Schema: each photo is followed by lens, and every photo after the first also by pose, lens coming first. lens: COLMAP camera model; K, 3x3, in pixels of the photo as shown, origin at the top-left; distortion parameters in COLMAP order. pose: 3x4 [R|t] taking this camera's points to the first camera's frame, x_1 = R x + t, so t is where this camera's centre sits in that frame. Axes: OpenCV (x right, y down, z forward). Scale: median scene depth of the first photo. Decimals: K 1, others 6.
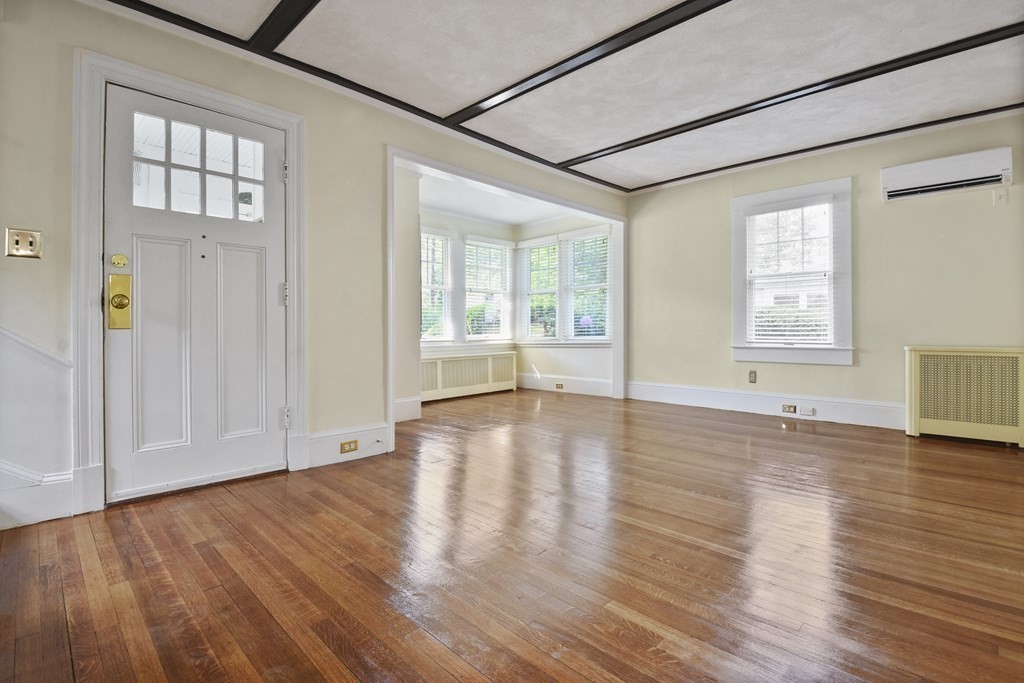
lens RADIAL K [[468.6, 0, 507.8], [0, 468.6, 331.7], [0, 0, 1]] dist [0.000630, -0.000595]
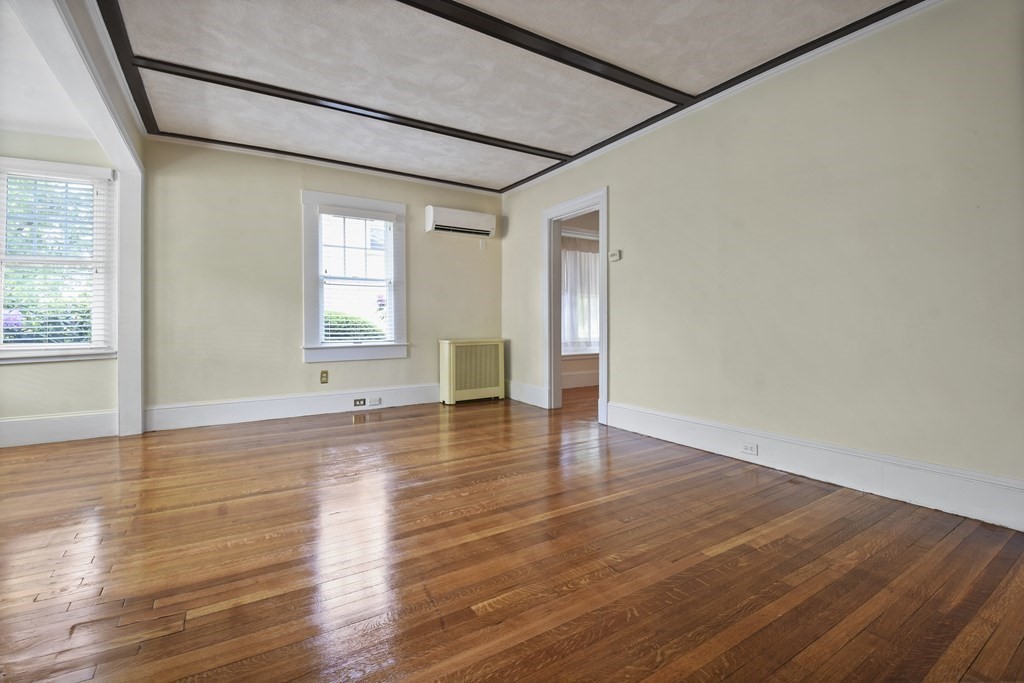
lens RADIAL K [[468.6, 0, 507.7], [0, 468.6, 338.1], [0, 0, 1]] dist [0.000630, -0.000595]
pose [[0.253612, -0.026159, 0.966952, -0.352585], [0.014772, 0.999622, 0.023168, -0.004788], [-0.967193, 0.008408, 0.253903, 0.386595]]
